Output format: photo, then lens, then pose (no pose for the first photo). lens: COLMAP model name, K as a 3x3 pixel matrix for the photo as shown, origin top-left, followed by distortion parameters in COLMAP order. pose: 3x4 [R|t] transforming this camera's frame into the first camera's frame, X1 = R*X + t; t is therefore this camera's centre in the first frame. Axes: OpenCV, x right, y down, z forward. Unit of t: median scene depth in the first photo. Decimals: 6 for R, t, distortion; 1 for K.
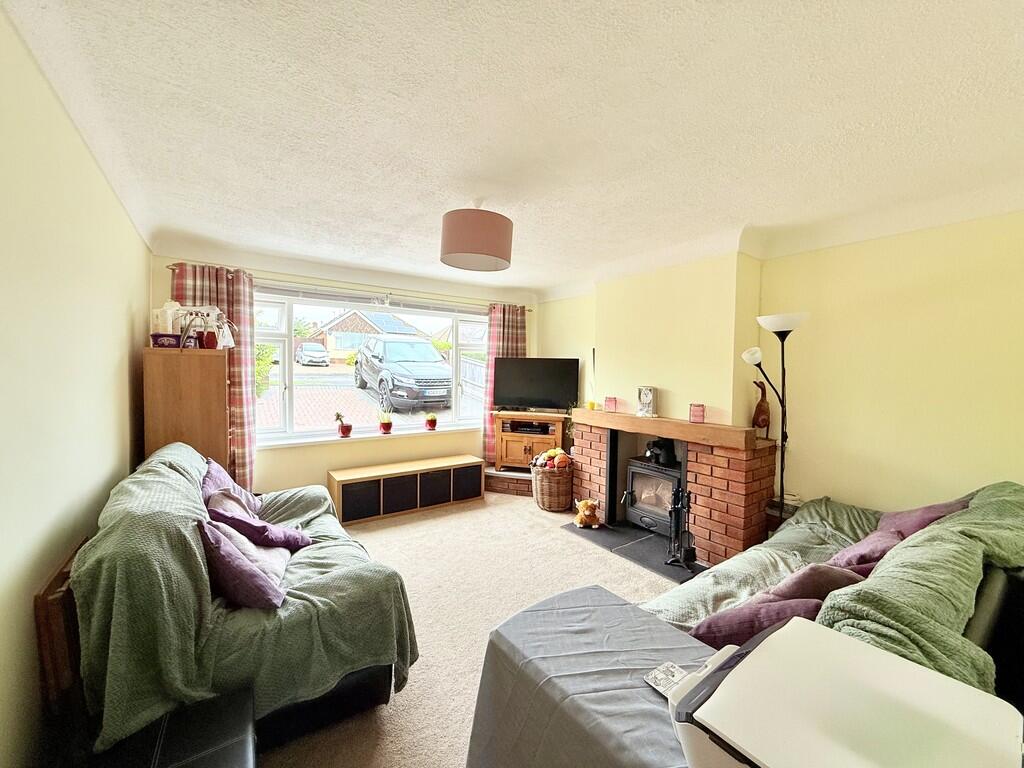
lens RADIAL K [[406.9, 0, 512.0], [0, 406.9, 384.0], [0, 0, 1]] dist [0.000760, -0.000491]
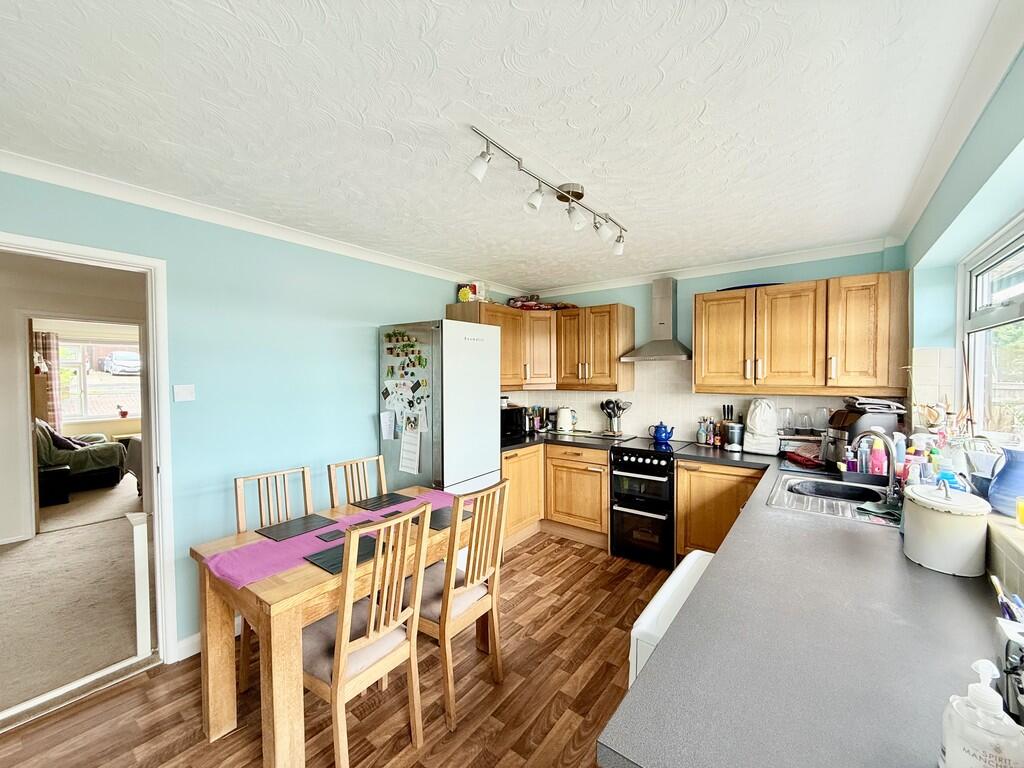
lens RADIAL K [[406.9, 0, 512.0], [0, 406.9, 384.0], [0, 0, 1]] dist [0.000760, -0.000491]
pose [[0.957489, -0.026229, 0.287275, 0.903464], [0.028580, 0.999584, -0.003993, 0.043740], [-0.287051, 0.012034, 0.957840, -1.531372]]
